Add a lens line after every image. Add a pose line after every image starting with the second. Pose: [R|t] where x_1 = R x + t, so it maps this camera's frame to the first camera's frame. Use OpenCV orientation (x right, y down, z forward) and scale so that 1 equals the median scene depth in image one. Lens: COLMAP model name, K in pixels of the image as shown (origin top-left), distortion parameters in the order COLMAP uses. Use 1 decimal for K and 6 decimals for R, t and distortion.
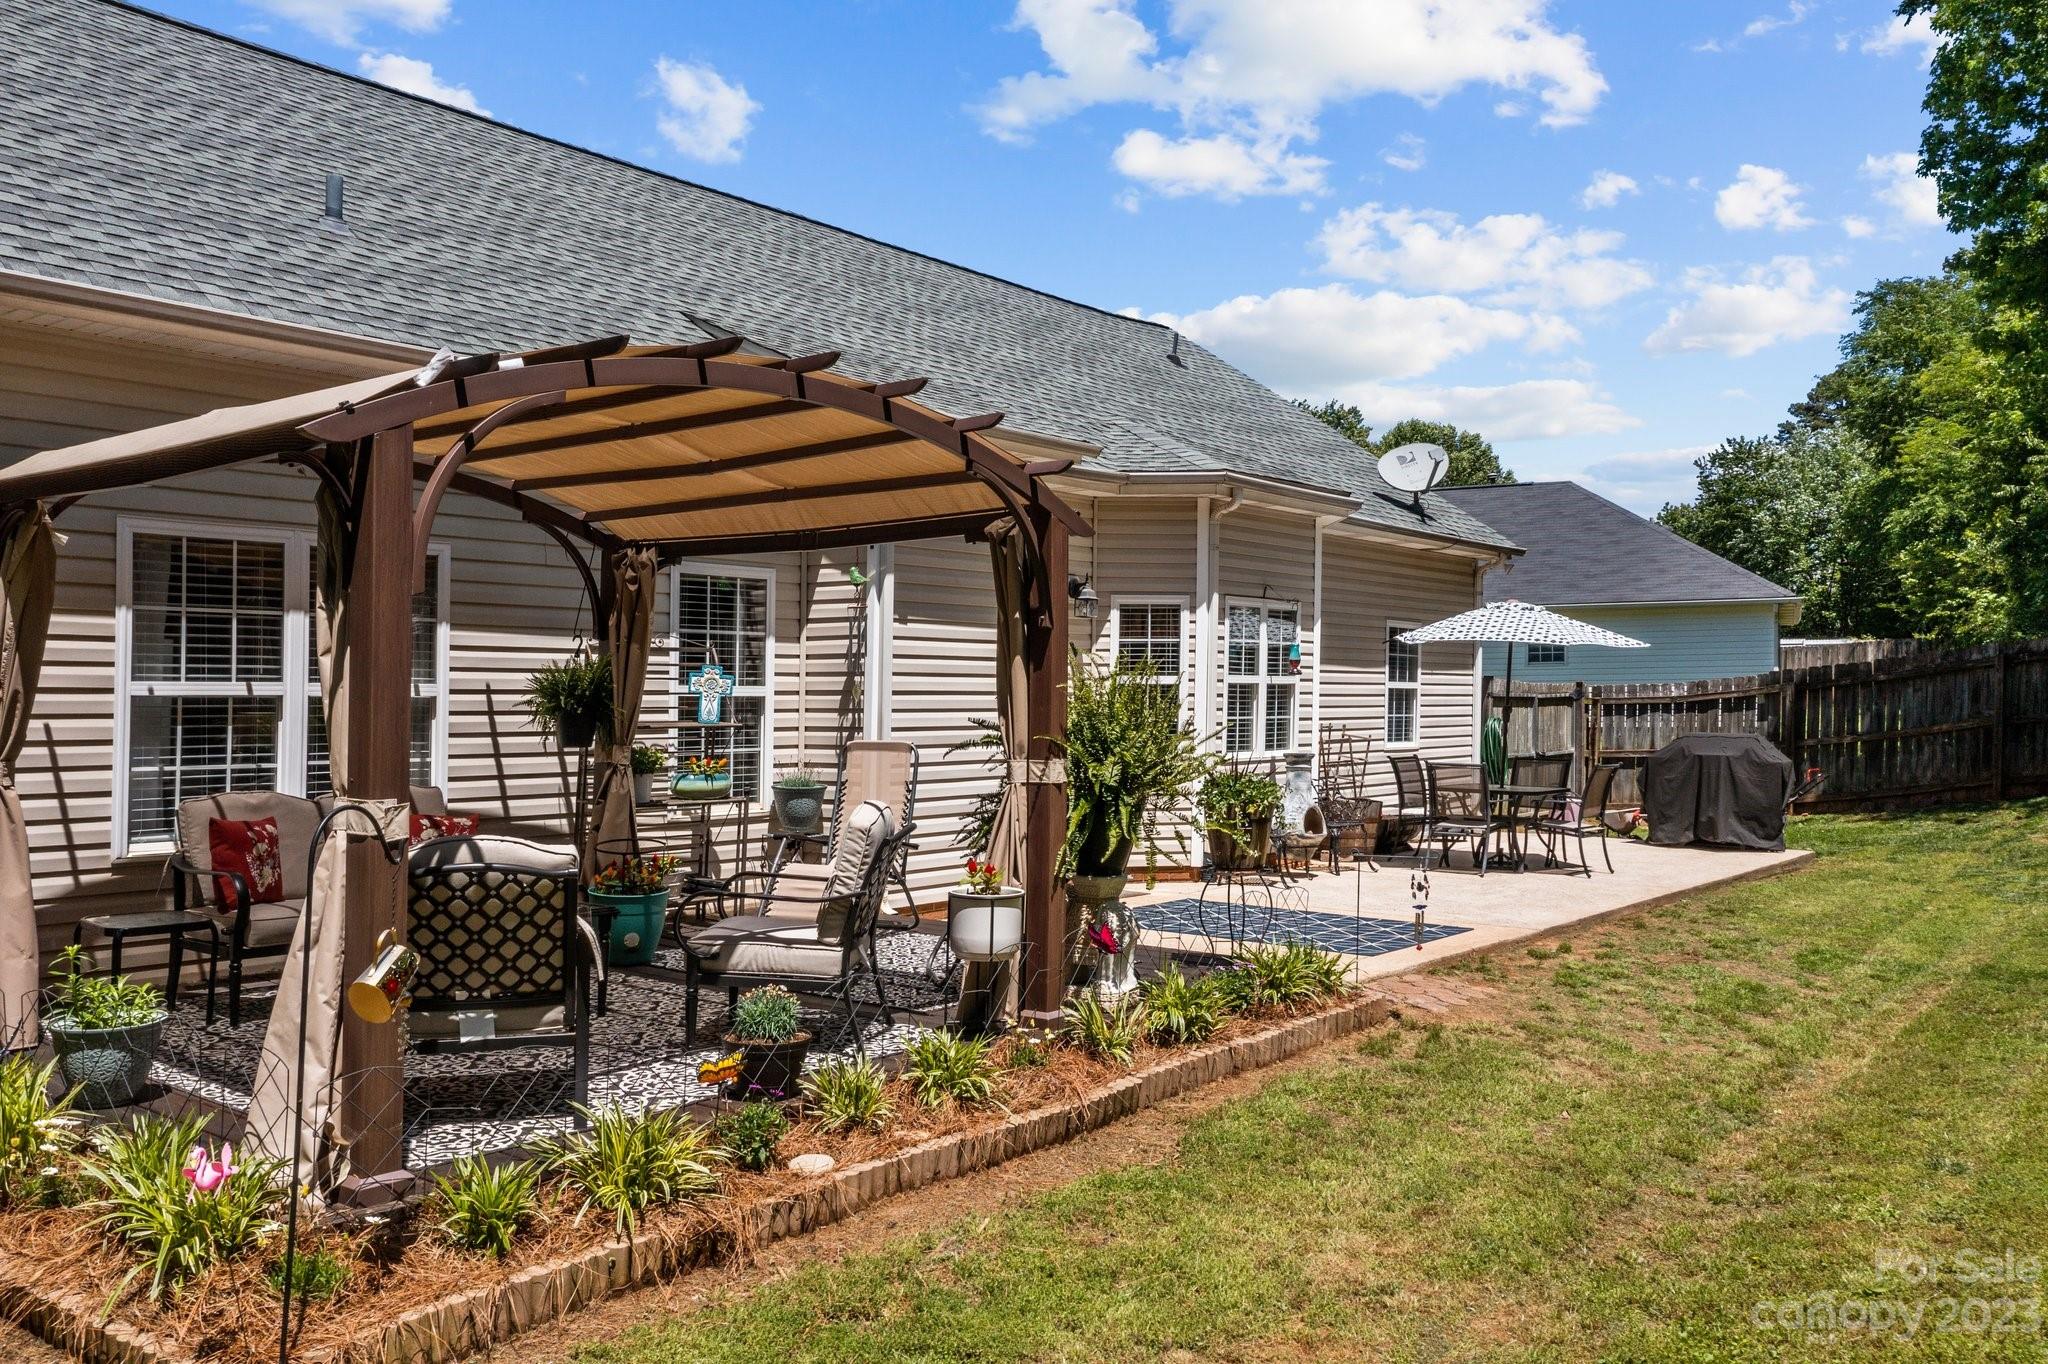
lens RADIAL K [[1643.0, 0, 1019.1], [0, 1643.0, 676.2], [0, 0, 1]] dist [-0.002270, -0.000275]
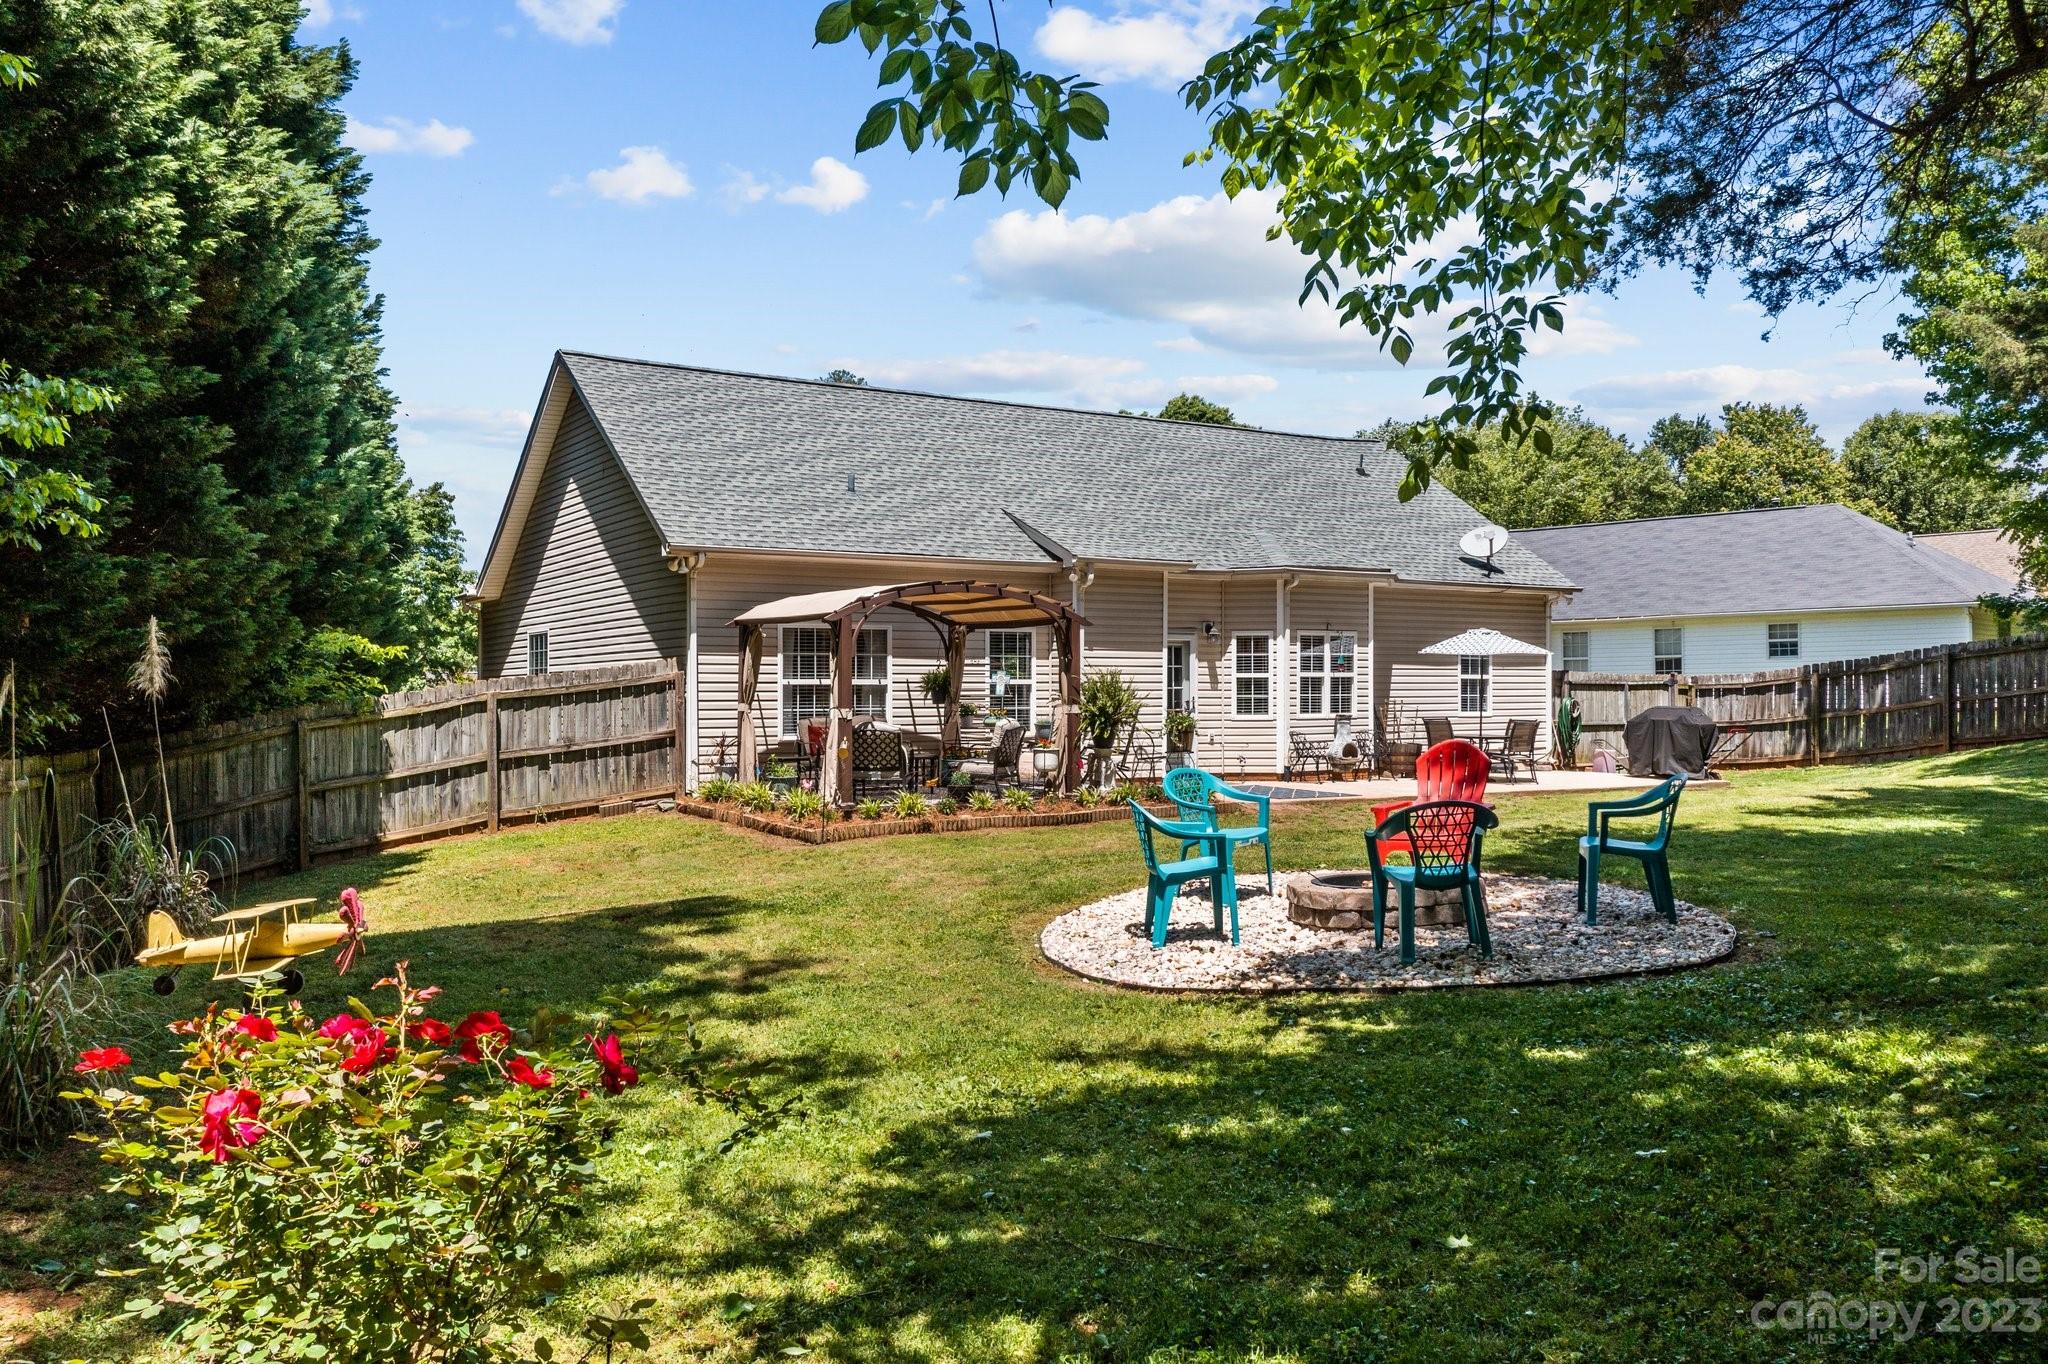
lens RADIAL K [[1605.3, 0, 1027.3], [0, 1605.3, 731.5], [0, 0, 1]] dist [-0.017918, 0.002590]
pose [[0.947346, 0.004773, -0.320176, 0.610881], [0.007540, 0.999279, 0.037208, -0.005487], [0.320123, -0.037663, 0.946627, -1.219445]]
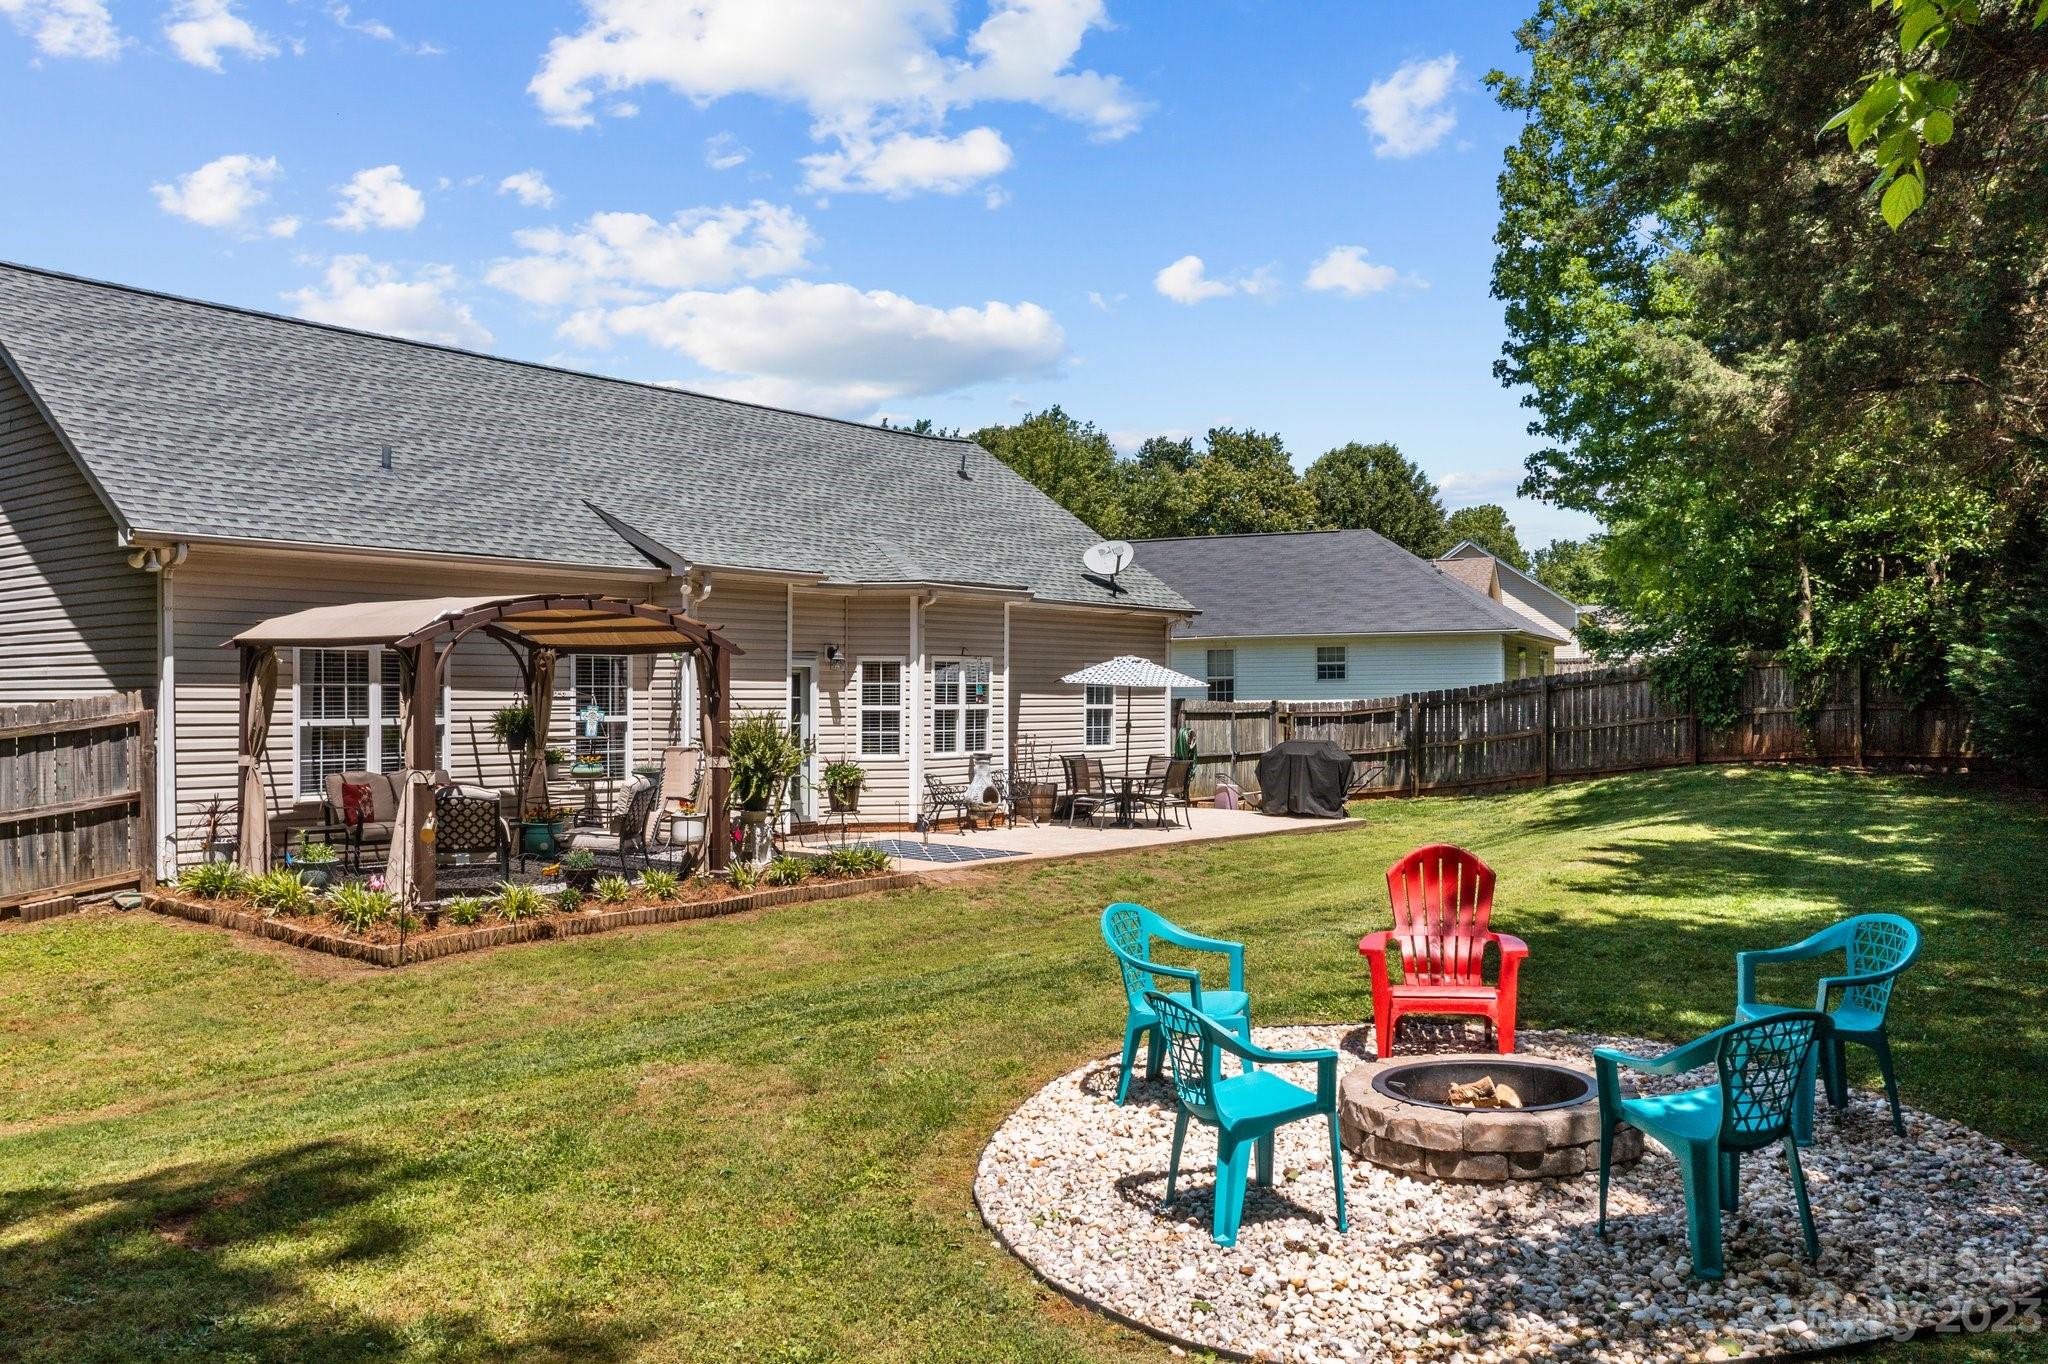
lens RADIAL K [[1619.1, 0, 1029.3], [0, 1619.1, 745.8], [0, 0, 1]] dist [-0.033829, 0.038357]
pose [[0.999976, 0.000621, 0.006854, 0.305203], [-0.000919, 0.999048, 0.043620, -0.043197], [-0.006821, -0.043625, 0.999025, -0.859431]]
